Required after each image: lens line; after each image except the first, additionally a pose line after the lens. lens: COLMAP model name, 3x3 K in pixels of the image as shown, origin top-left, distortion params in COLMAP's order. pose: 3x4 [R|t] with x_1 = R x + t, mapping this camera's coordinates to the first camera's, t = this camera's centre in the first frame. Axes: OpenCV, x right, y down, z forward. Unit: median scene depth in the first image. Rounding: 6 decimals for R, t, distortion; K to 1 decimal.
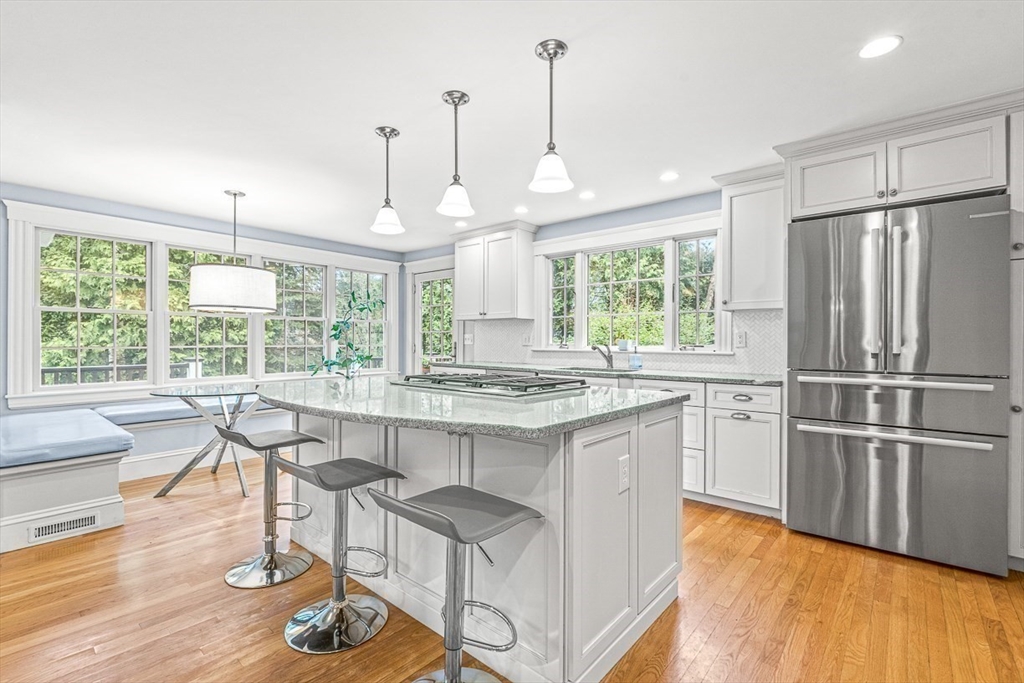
lens RADIAL K [[459.3, 0, 512.0], [0, 459.3, 341.5], [0, 0, 1]] dist [-0.002101, -0.000212]
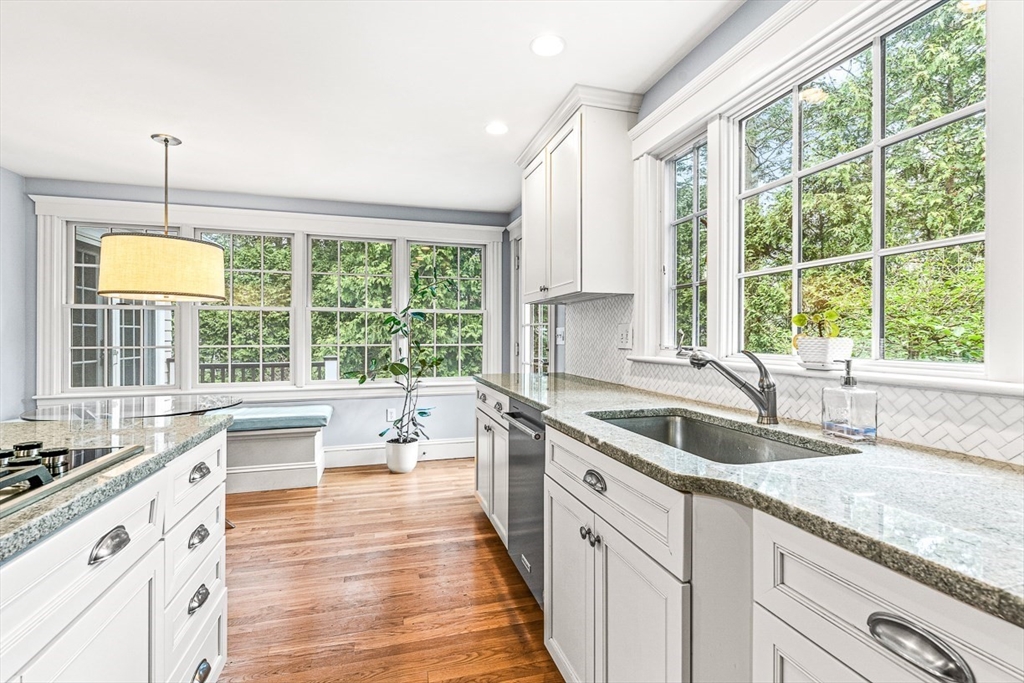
lens RADIAL K [[465.1, 0, 516.5], [0, 465.1, 339.0], [0, 0, 1]] dist [-0.001048, 0.000093]
pose [[0.836445, 0.000540, -0.548050, 0.214471], [0.001897, 0.999991, 0.003881, -0.003900], [0.548047, -0.004286, 0.836436, 0.538234]]
